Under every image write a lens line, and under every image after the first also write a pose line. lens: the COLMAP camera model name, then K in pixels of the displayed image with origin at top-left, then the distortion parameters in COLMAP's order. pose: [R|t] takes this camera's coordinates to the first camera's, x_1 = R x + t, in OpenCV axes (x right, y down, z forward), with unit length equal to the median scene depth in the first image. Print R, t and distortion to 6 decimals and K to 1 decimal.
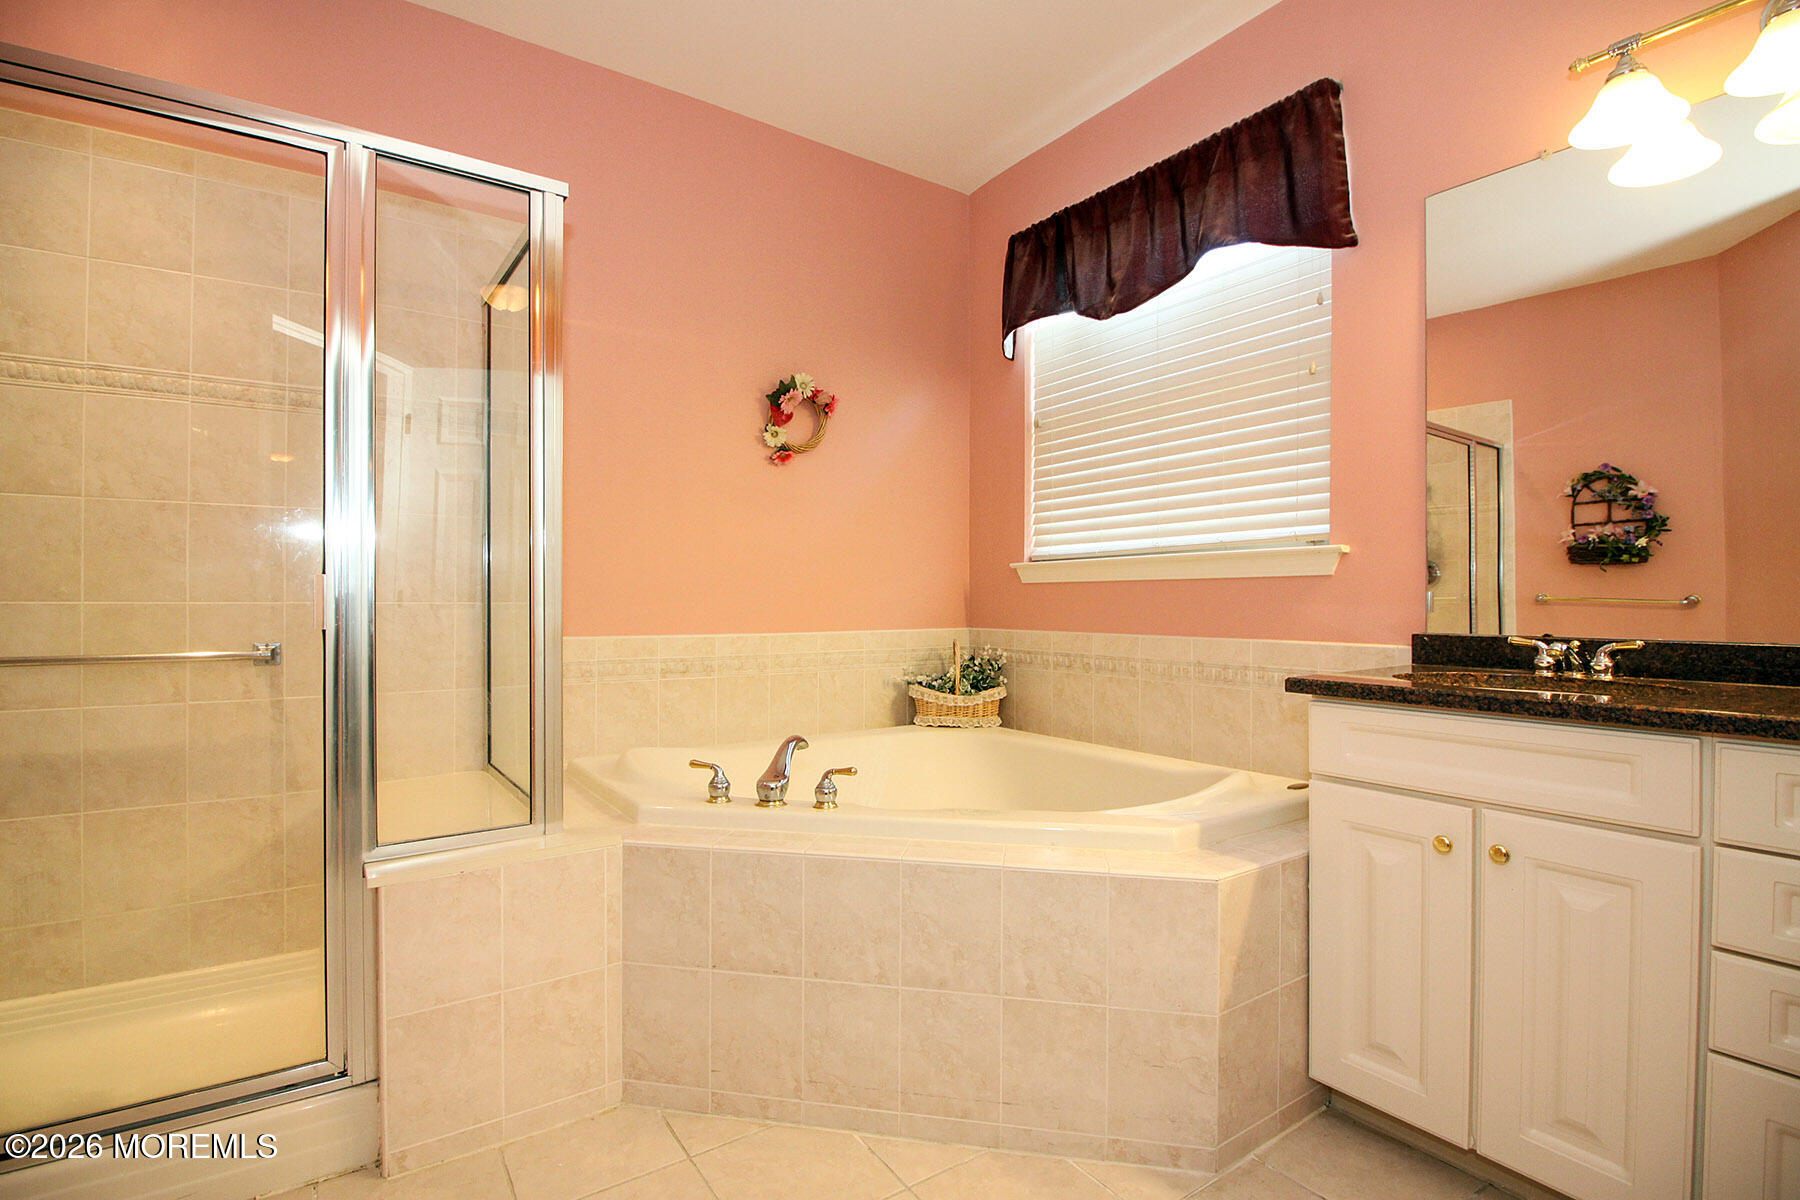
lens RADIAL K [[835.9, 0, 900.1], [0, 835.9, 589.1], [0, 0, 1]] dist [-0.002456, -0.011953]
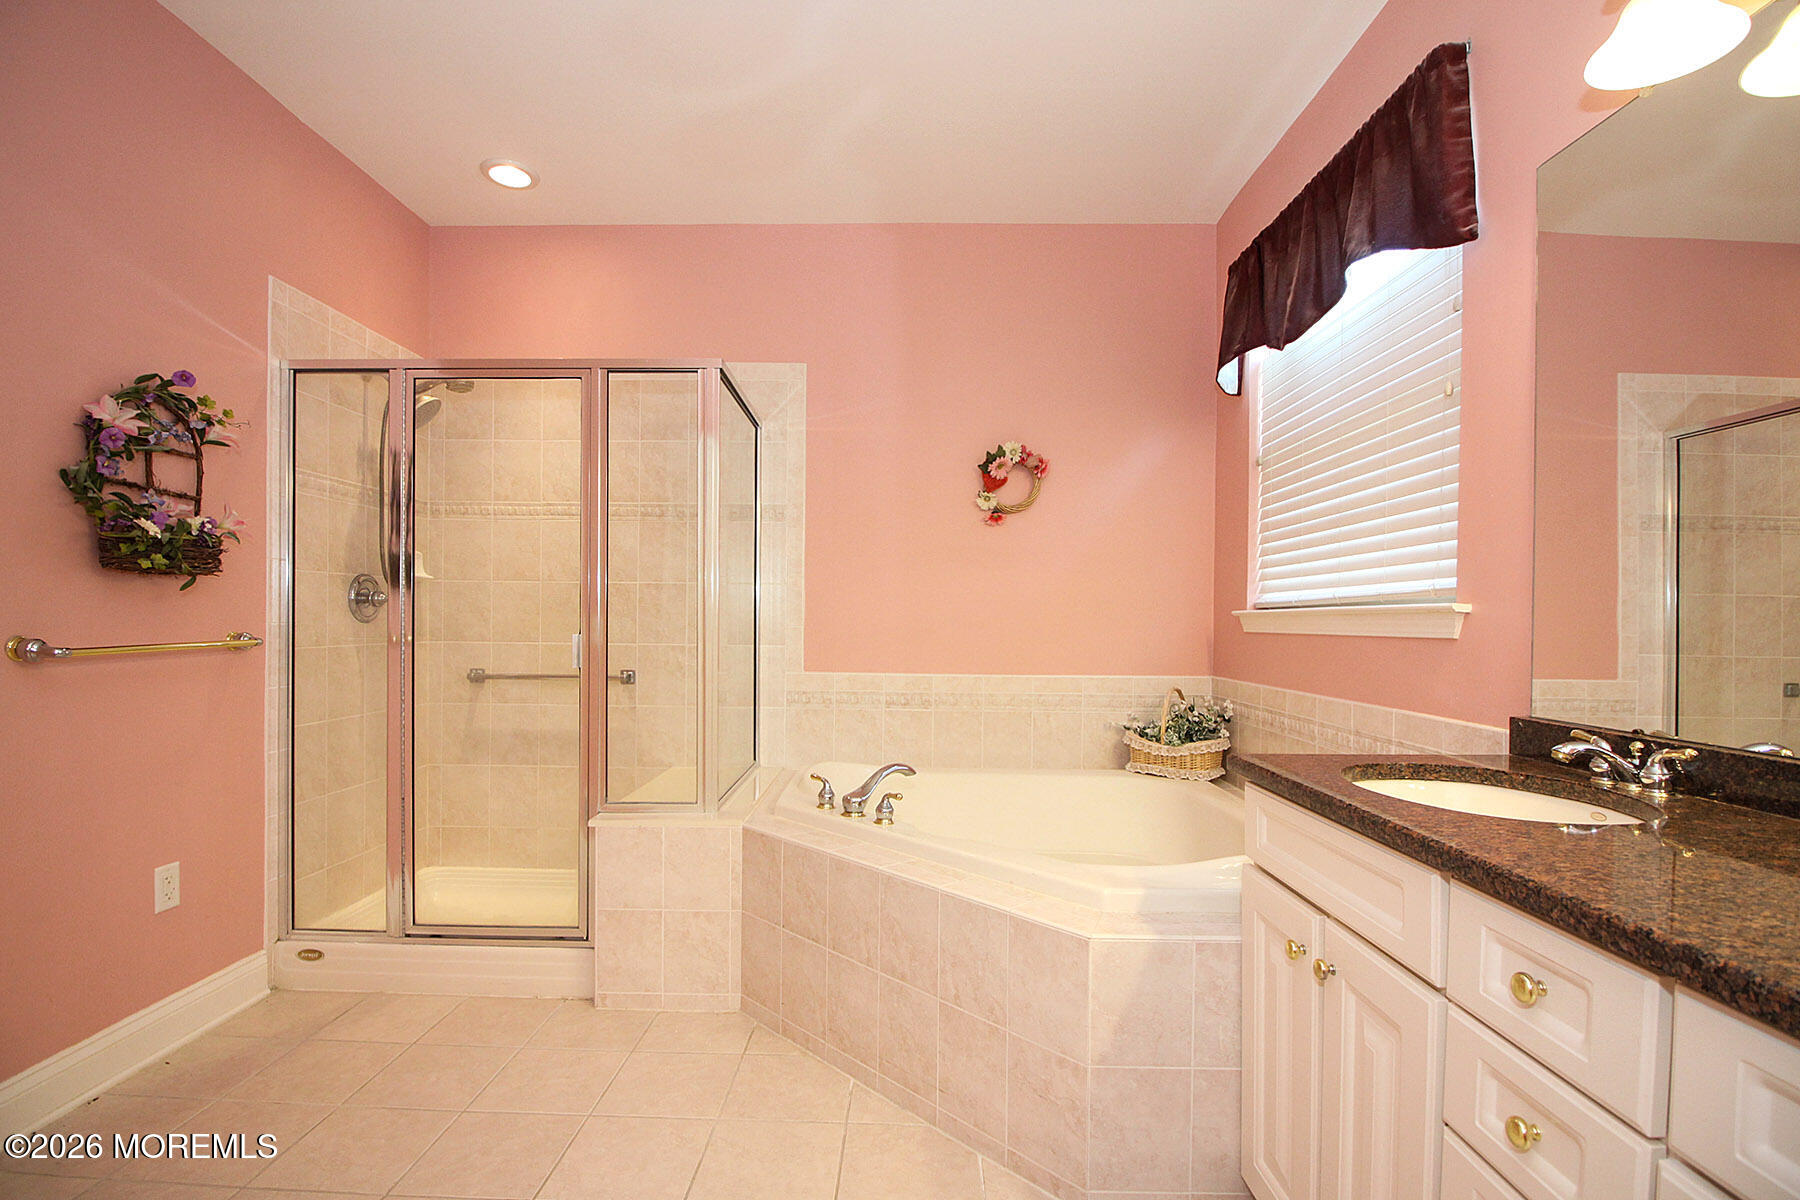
lens RADIAL K [[835.9, 0, 880.4], [0, 835.9, 617.9], [0, 0, 1]] dist [-0.002456, -0.011953]
pose [[0.816274, 0.003996, -0.577652, 0.488717], [-0.000741, 0.999982, 0.005870, -0.039060], [0.577665, -0.004363, 0.816262, -0.007199]]
